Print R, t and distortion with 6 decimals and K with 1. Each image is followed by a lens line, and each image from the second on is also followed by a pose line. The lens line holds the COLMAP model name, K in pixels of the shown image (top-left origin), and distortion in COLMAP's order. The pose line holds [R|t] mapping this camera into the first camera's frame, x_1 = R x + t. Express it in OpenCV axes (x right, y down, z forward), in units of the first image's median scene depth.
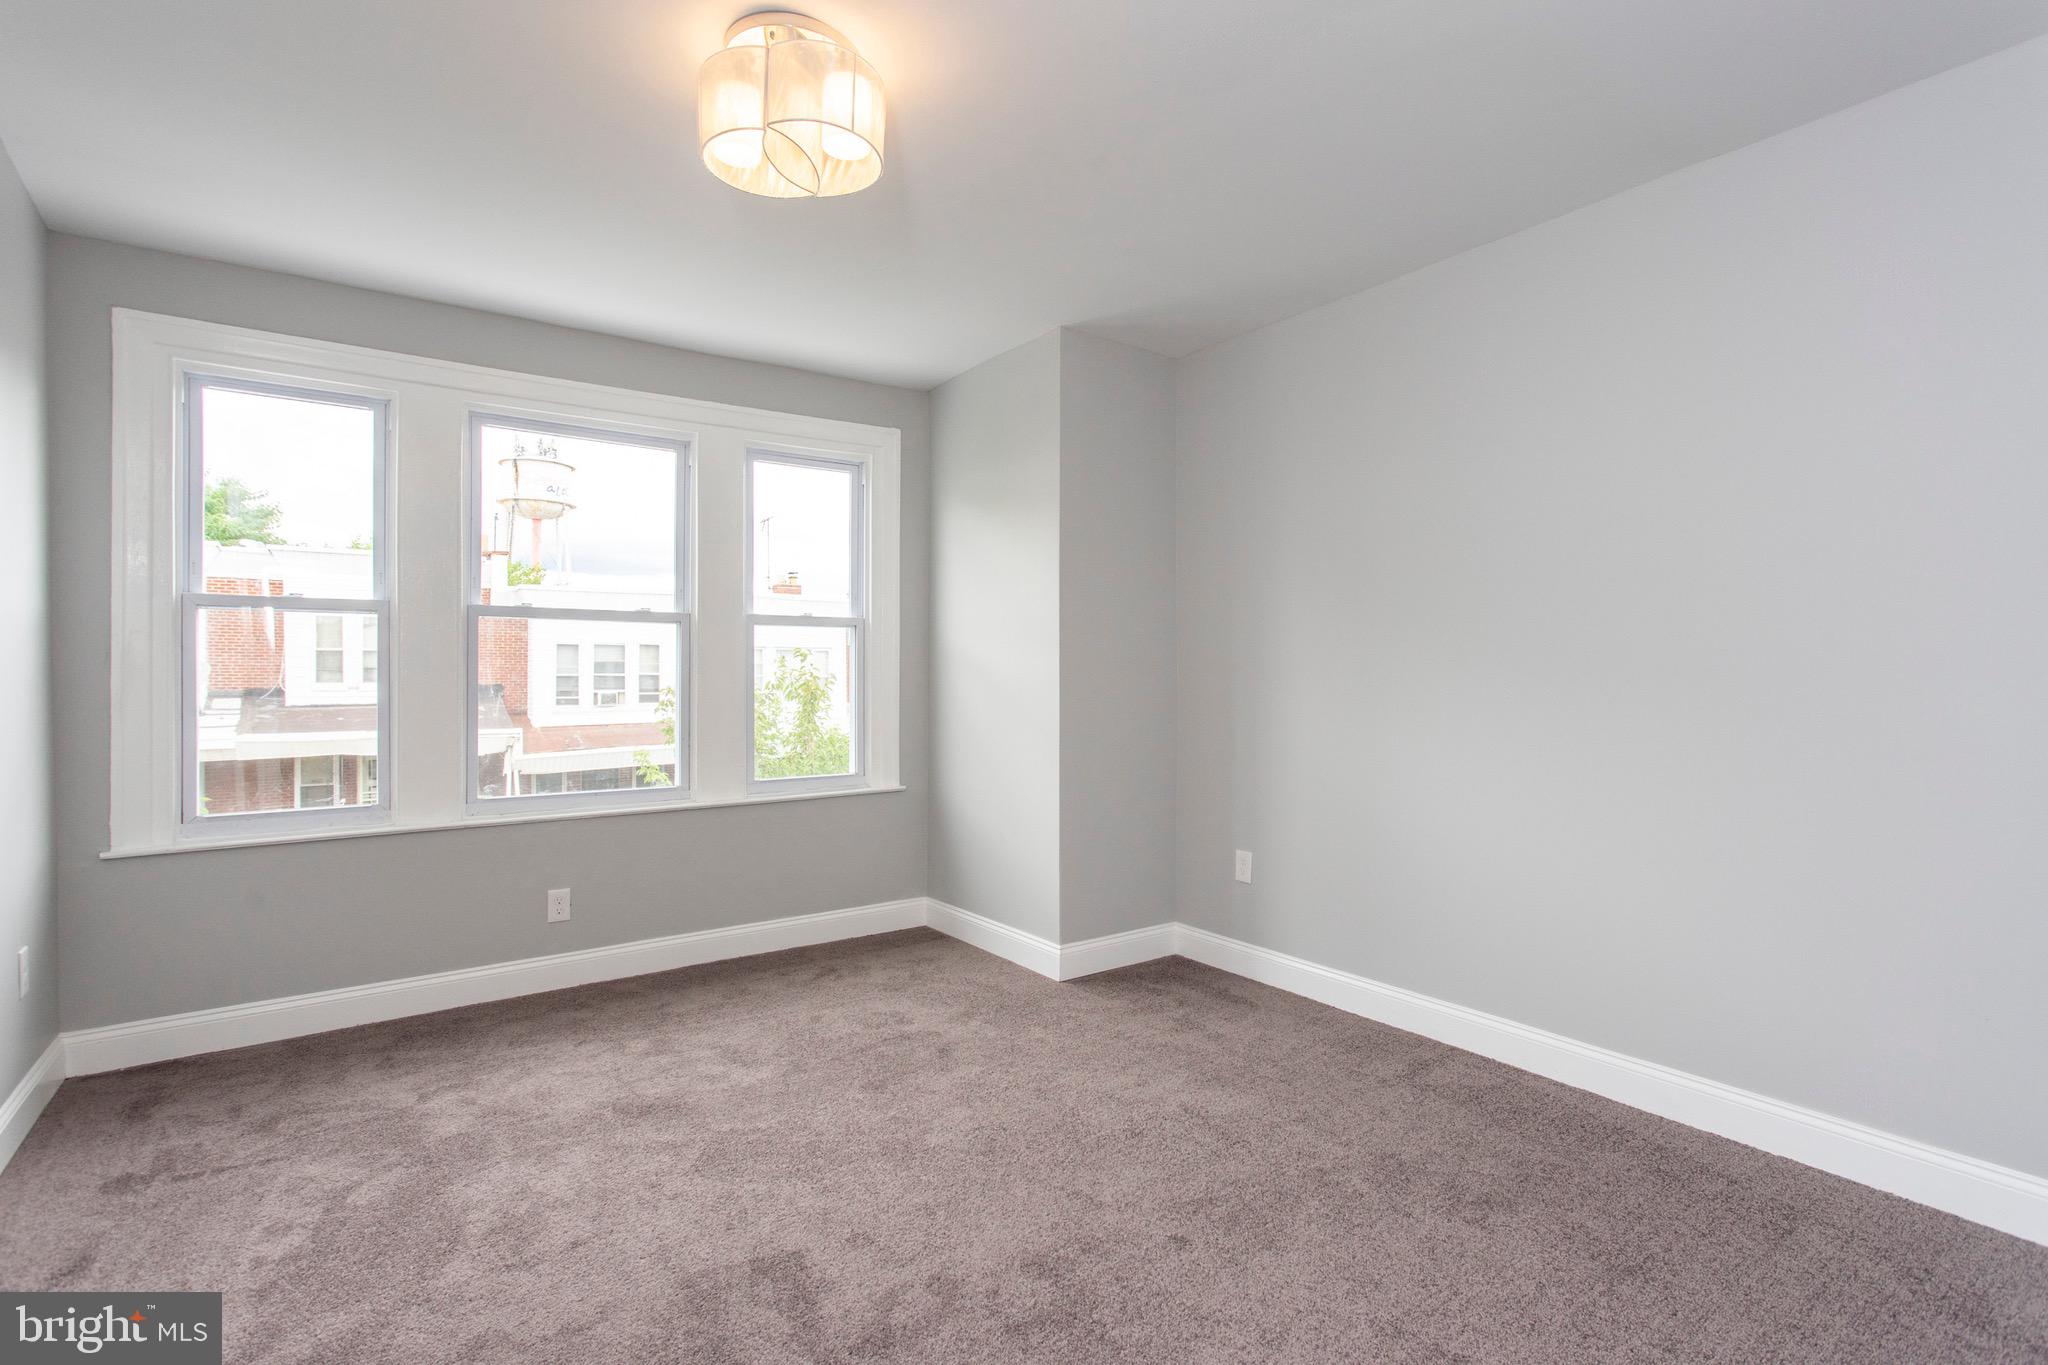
lens RADIAL K [[971.2, 0, 1014.2], [0, 971.2, 678.4], [0, 0, 1]] dist [-0.003241, 0.000234]
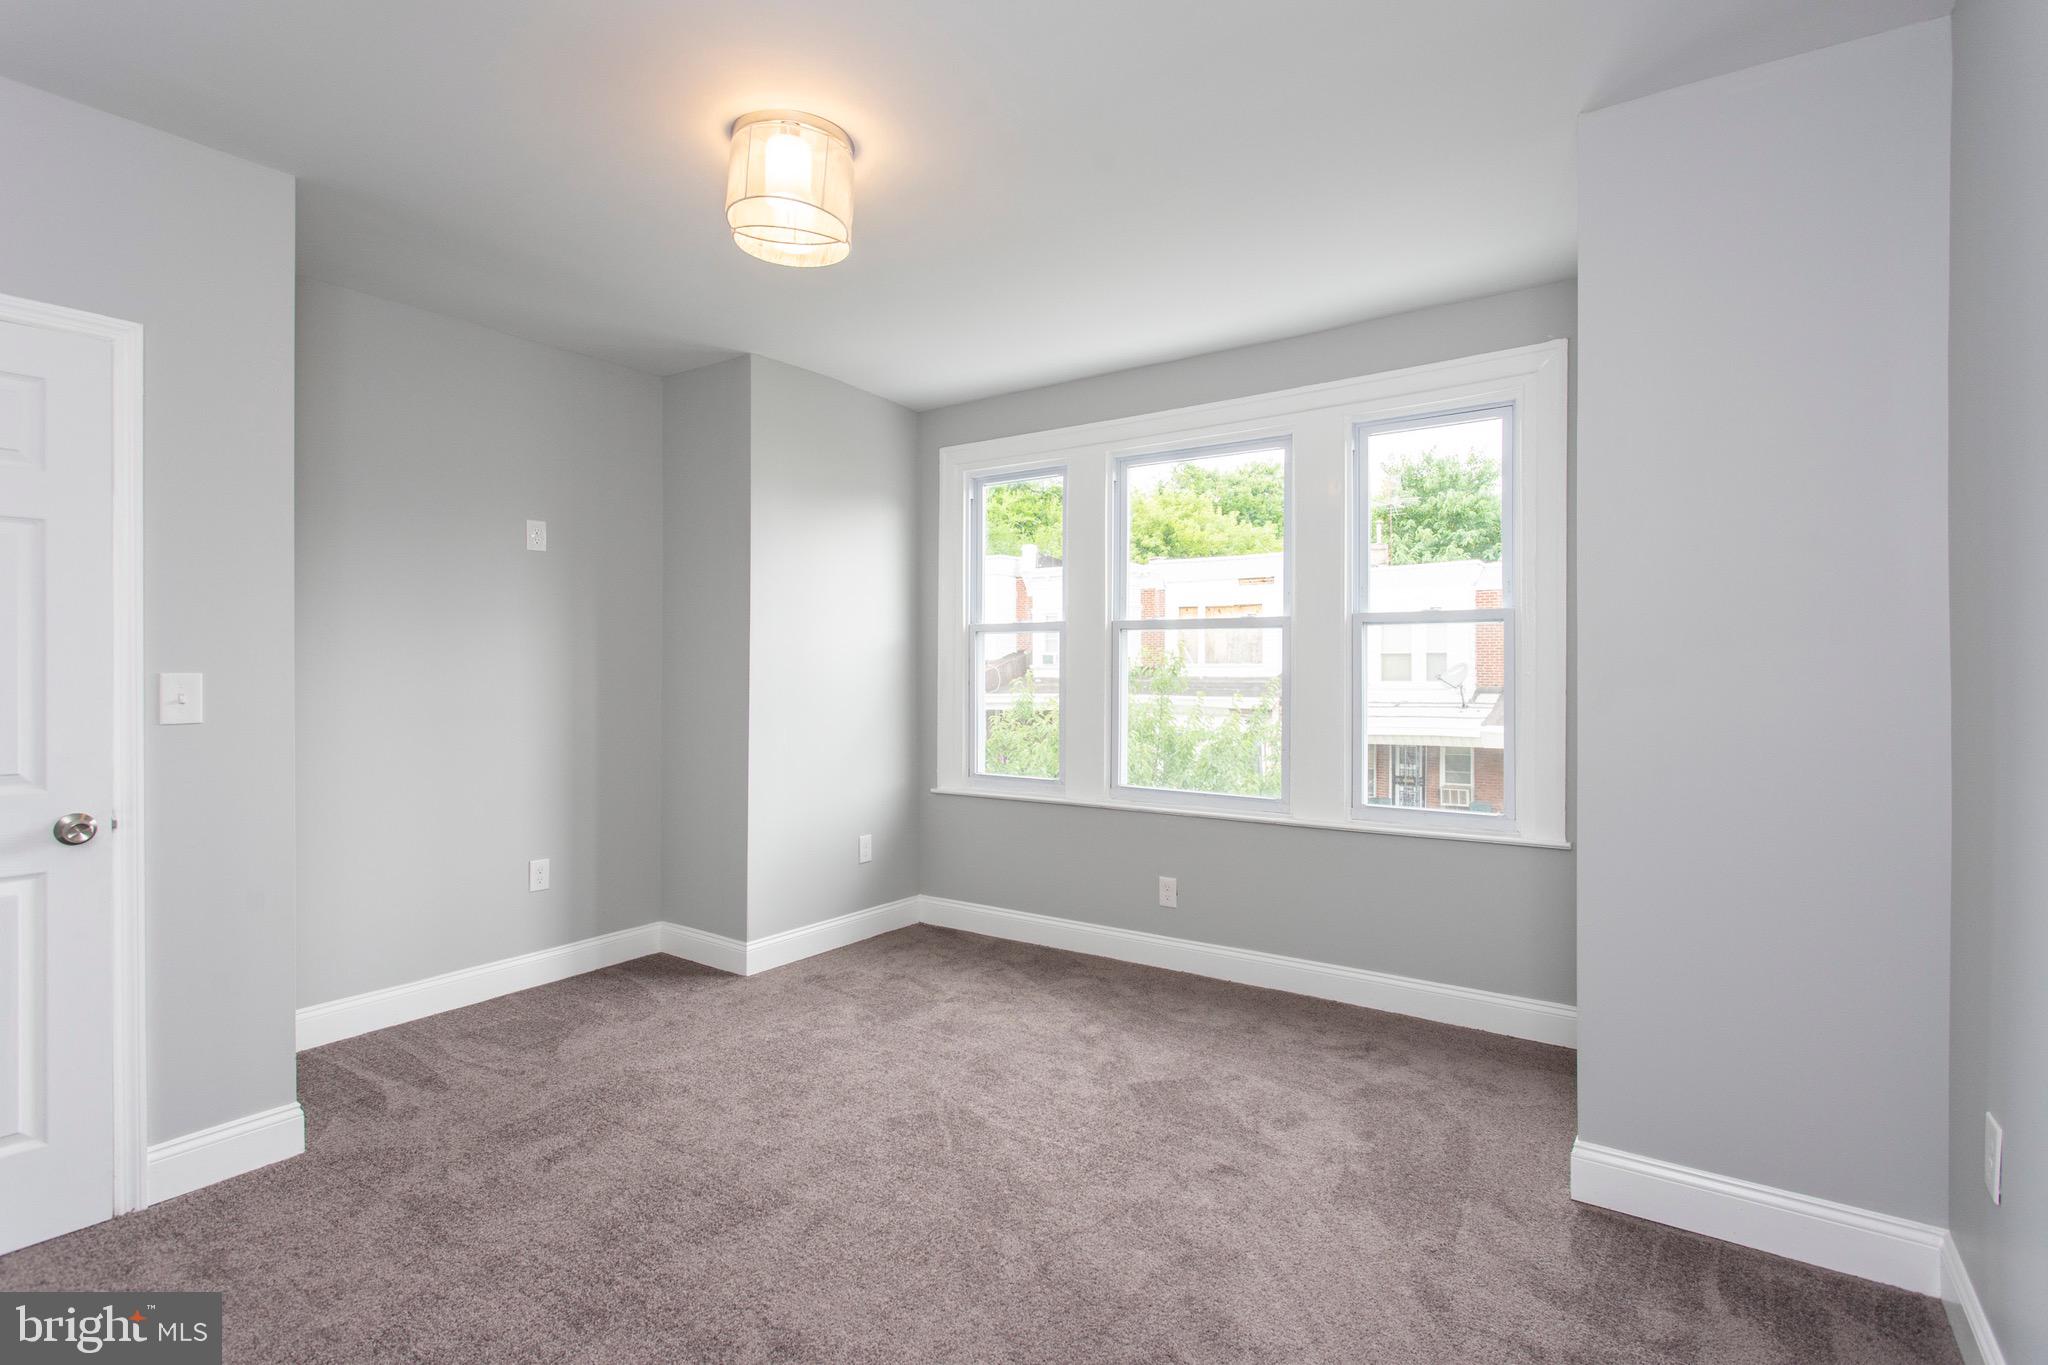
lens RADIAL K [[971.2, 0, 1023.8], [0, 971.2, 674.5], [0, 0, 1]] dist [-0.003241, 0.000234]
pose [[0.334215, 0.006241, -0.942476, 0.557744], [-0.006732, 0.999968, 0.004234, -0.015904], [0.942473, 0.004929, 0.334246, 0.530668]]
